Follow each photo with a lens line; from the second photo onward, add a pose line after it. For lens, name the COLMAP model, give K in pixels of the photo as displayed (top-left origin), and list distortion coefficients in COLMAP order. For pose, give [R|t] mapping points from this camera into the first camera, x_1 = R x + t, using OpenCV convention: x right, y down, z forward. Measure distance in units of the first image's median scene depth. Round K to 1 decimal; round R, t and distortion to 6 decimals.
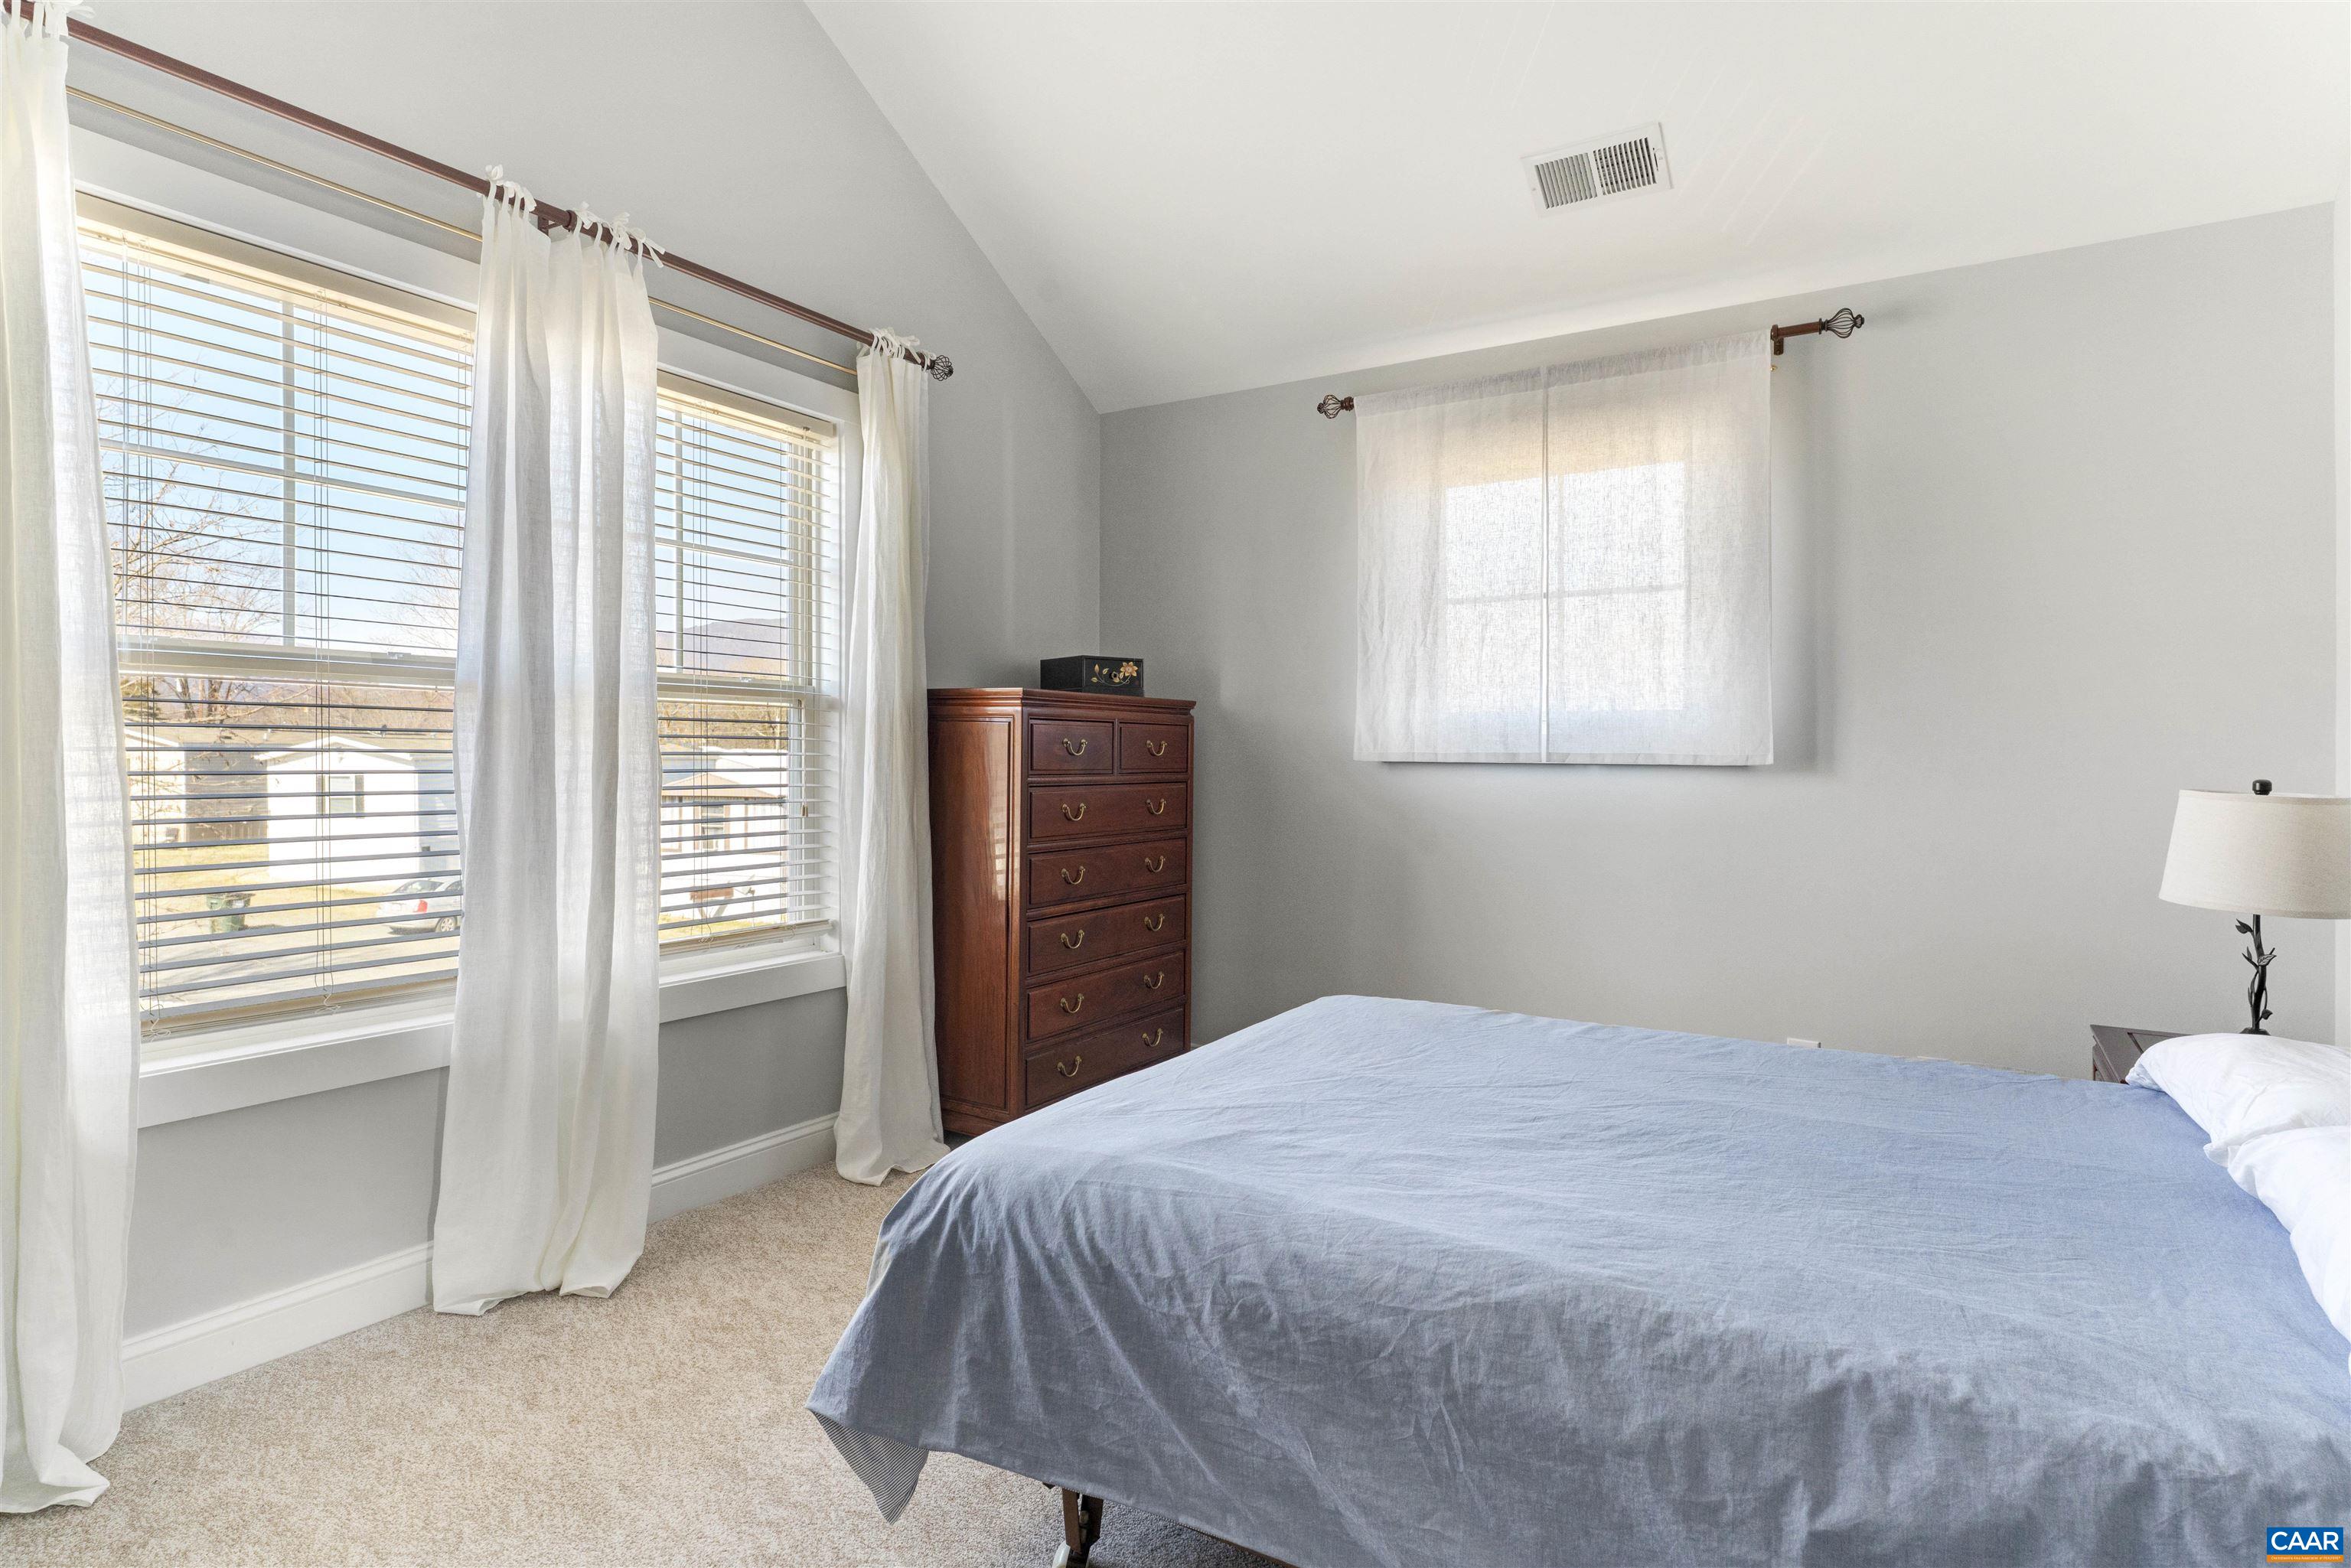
lens RADIAL K [[1263.9, 0, 1125.4], [0, 1263.9, 777.9], [0, 0, 1]] dist [0.002548, -0.005477]
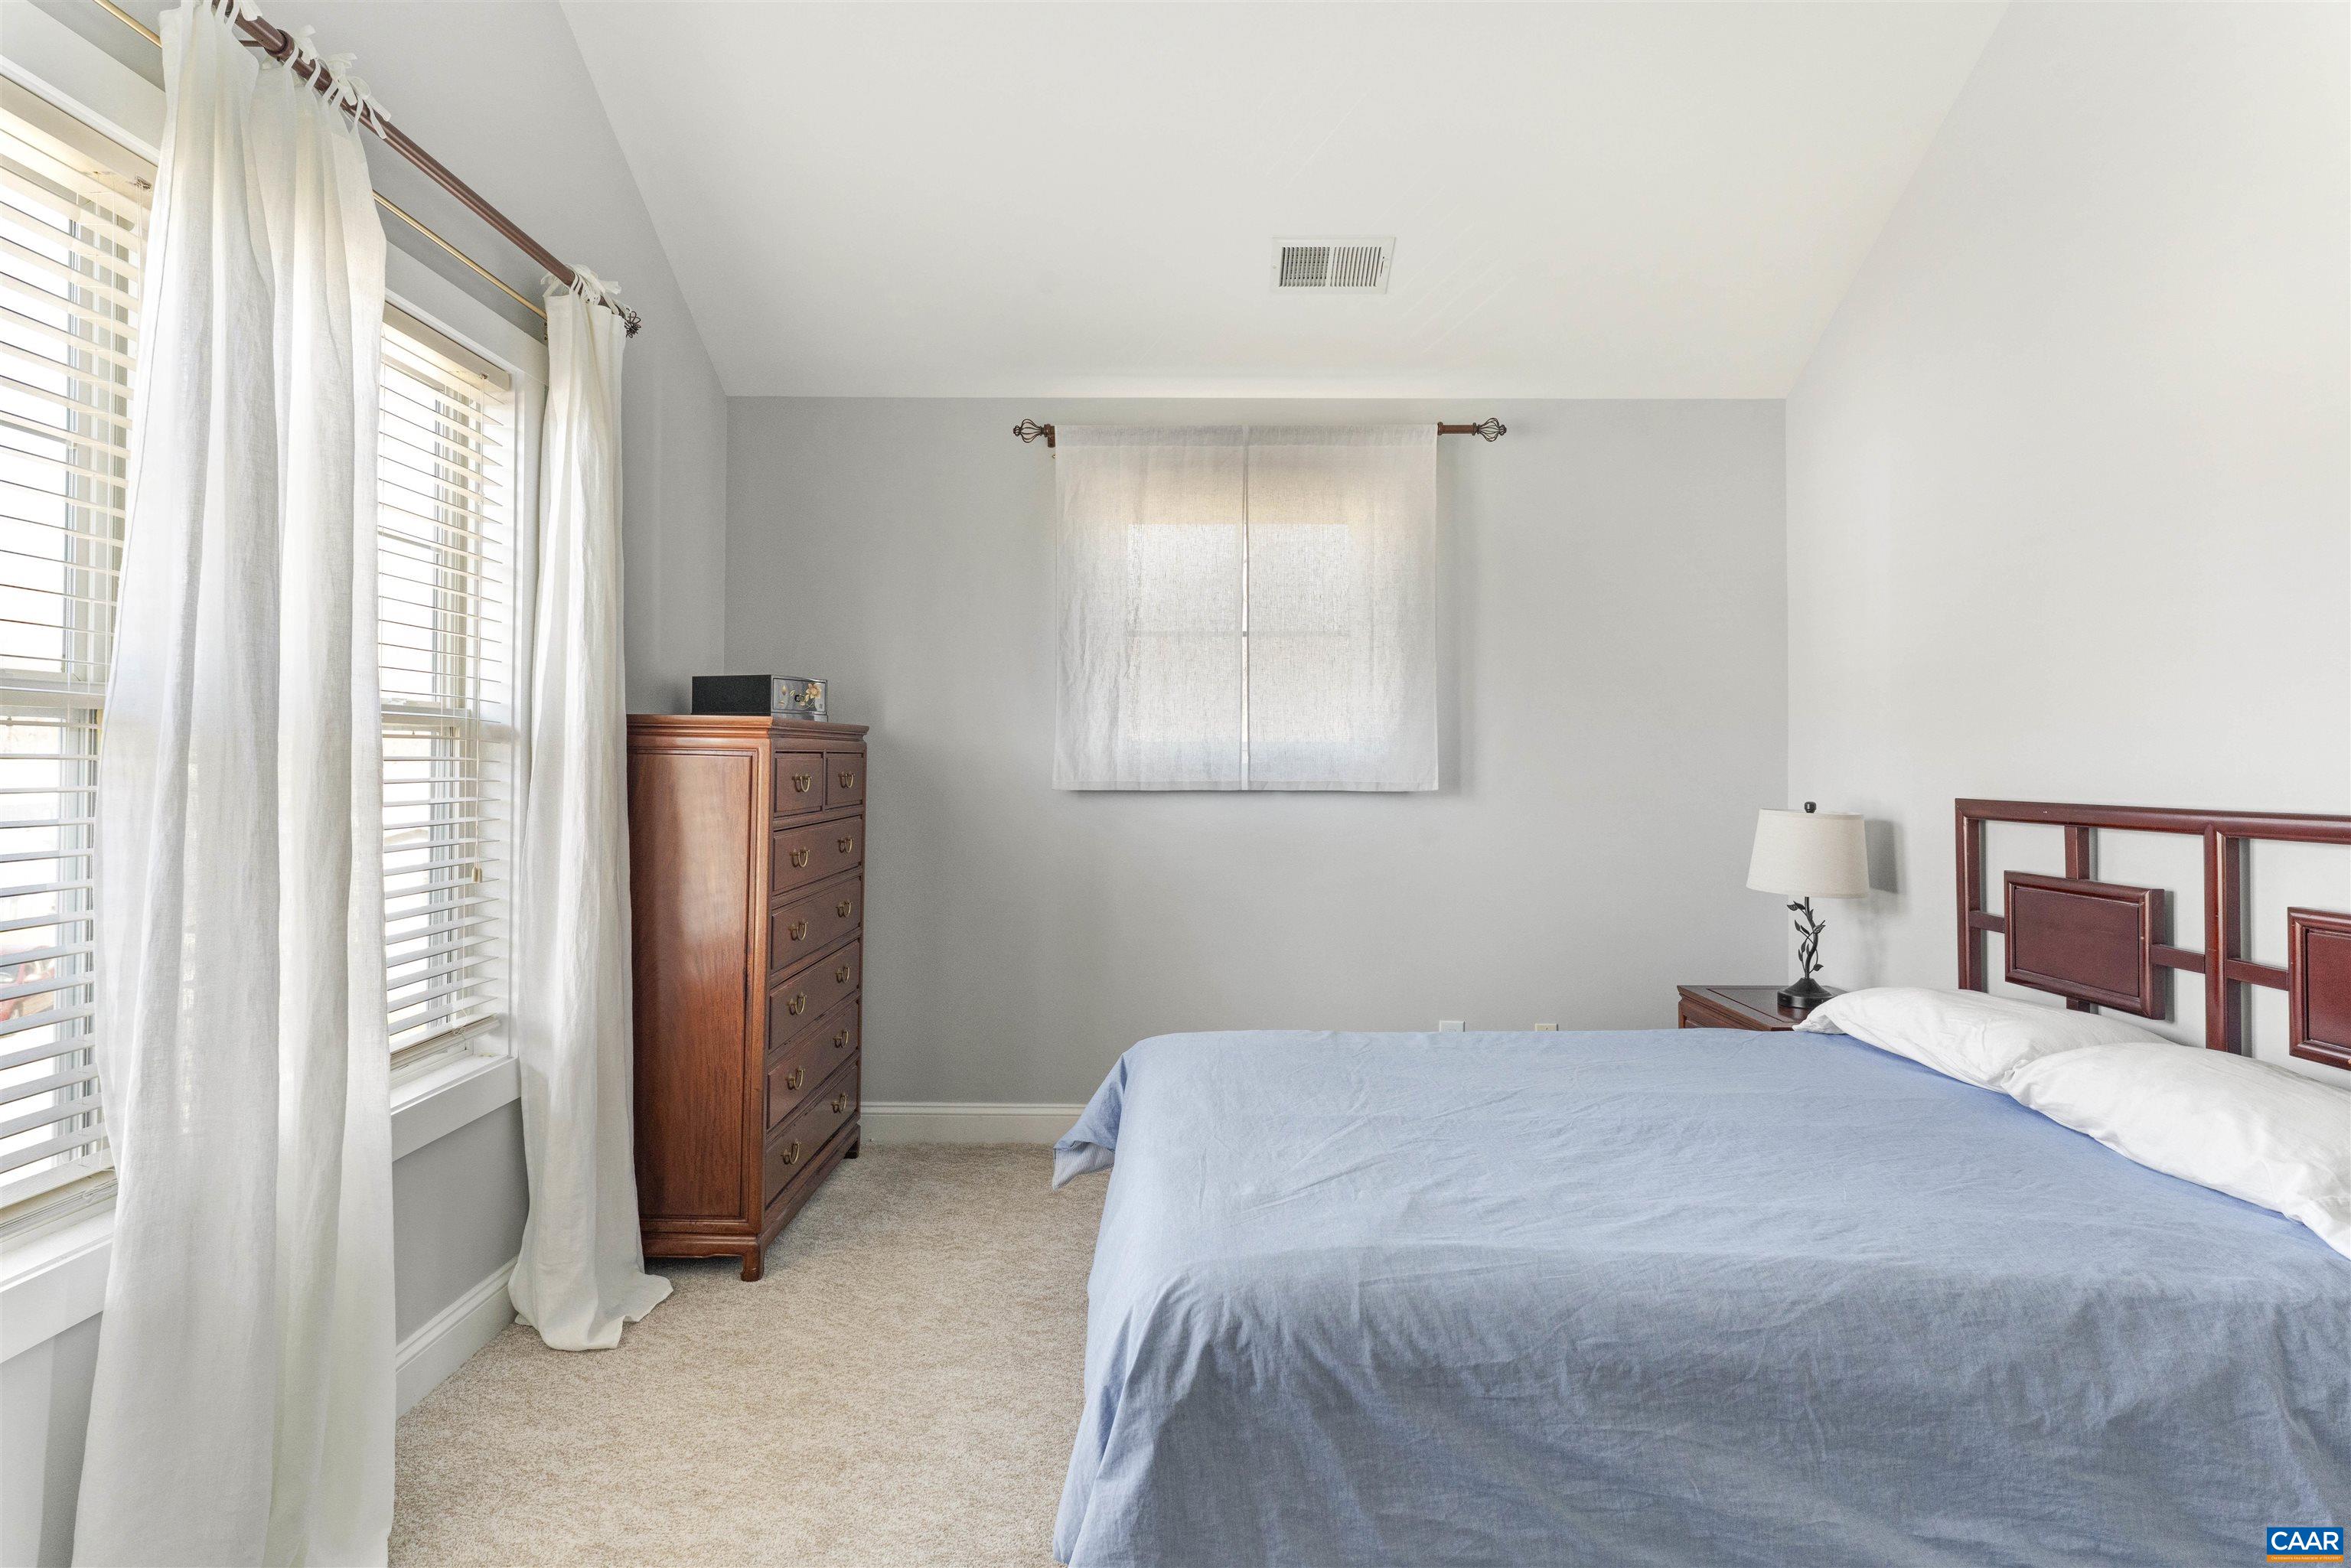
lens RADIAL K [[1263.9, 0, 1167.0], [0, 1263.9, 744.5], [0, 0, 1]] dist [0.002548, -0.005477]
pose [[0.838159, -0.002611, 0.545420, -0.357684], [0.015978, 0.999677, -0.019769, -0.034723], [-0.545192, 0.025284, 0.837930, 0.149351]]
